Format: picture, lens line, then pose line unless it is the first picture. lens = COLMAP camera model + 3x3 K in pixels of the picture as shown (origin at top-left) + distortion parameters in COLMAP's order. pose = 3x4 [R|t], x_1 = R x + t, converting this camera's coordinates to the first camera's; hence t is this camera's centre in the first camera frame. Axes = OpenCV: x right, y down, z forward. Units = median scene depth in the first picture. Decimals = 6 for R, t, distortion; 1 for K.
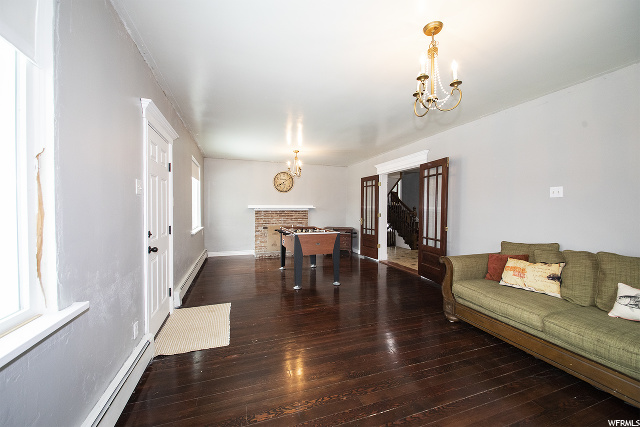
lens RADIAL K [[242.4, 0, 320.4], [0, 242.4, 228.6], [0, 0, 1]] dist [0.019964, -0.000001]
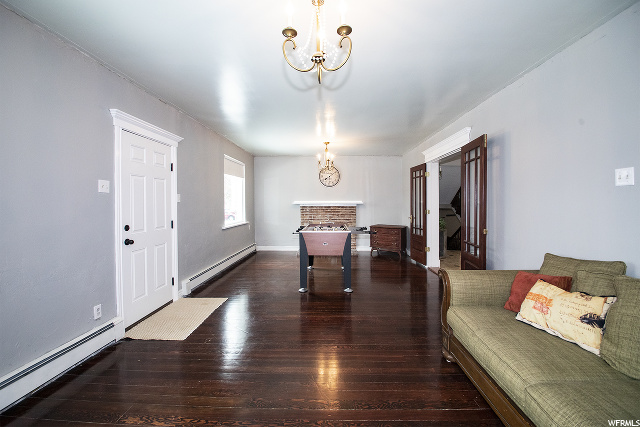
lens RADIAL K [[254.5, 0, 333.0], [0, 254.5, 217.1], [0, 0, 1]] dist [-0.000328, -0.000363]
pose [[0.942028, 0.014592, -0.335216, 0.257914], [-0.024611, 0.999368, -0.025660, -0.008749], [0.334629, 0.032422, 0.941792, 0.094650]]
